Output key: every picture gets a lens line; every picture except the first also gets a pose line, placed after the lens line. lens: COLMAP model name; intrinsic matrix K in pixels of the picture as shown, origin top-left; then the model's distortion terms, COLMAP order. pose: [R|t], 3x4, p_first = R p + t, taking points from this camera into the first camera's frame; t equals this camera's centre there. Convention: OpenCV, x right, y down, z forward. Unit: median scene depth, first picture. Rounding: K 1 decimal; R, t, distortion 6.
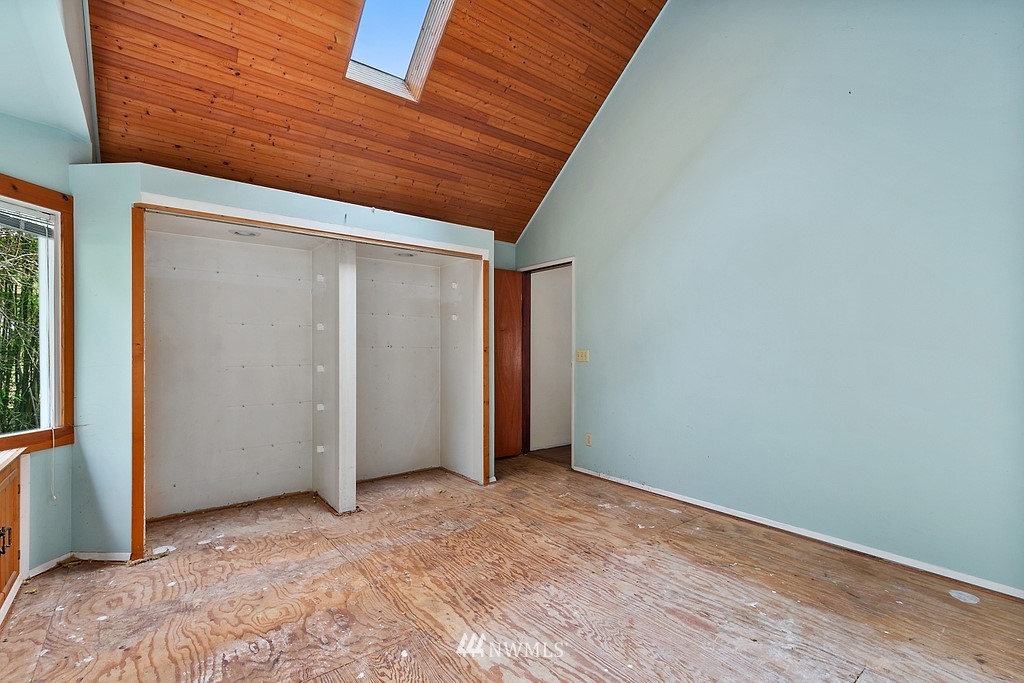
lens RADIAL K [[464.3, 0, 511.8], [0, 464.3, 347.5], [0, 0, 1]] dist [0.002579, 0.000674]
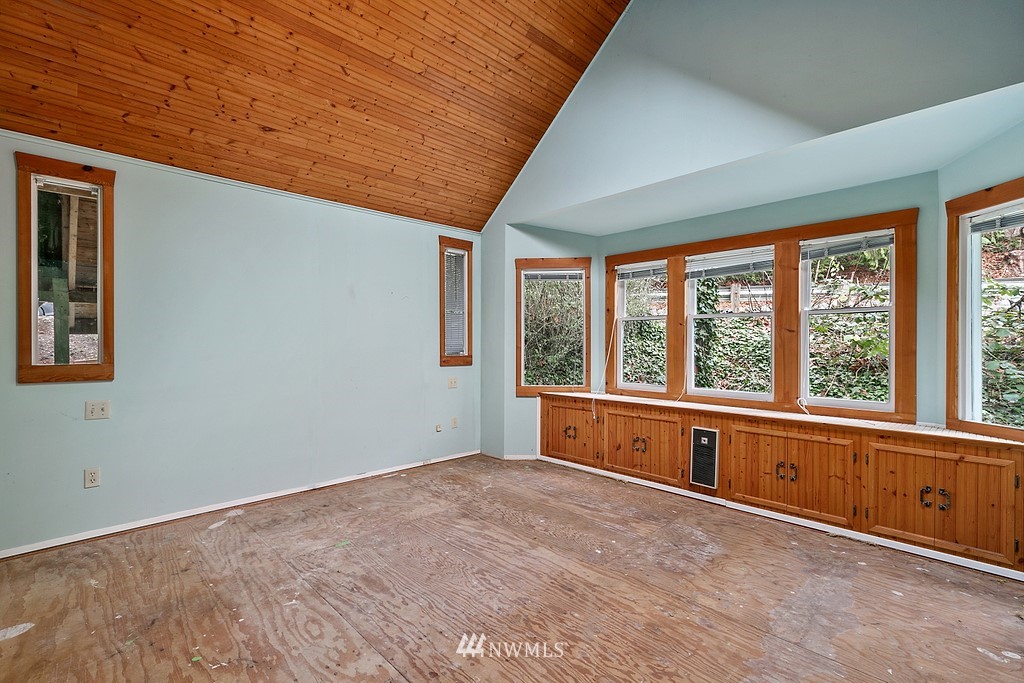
lens RADIAL K [[464.3, 0, 511.6], [0, 464.3, 345.6], [0, 0, 1]] dist [0.002579, 0.000674]
pose [[-0.995736, -0.003469, -0.092180, 0.148262], [-0.002964, 0.999980, -0.005615, 0.014292], [0.092197, -0.005318, -0.995727, 2.015099]]
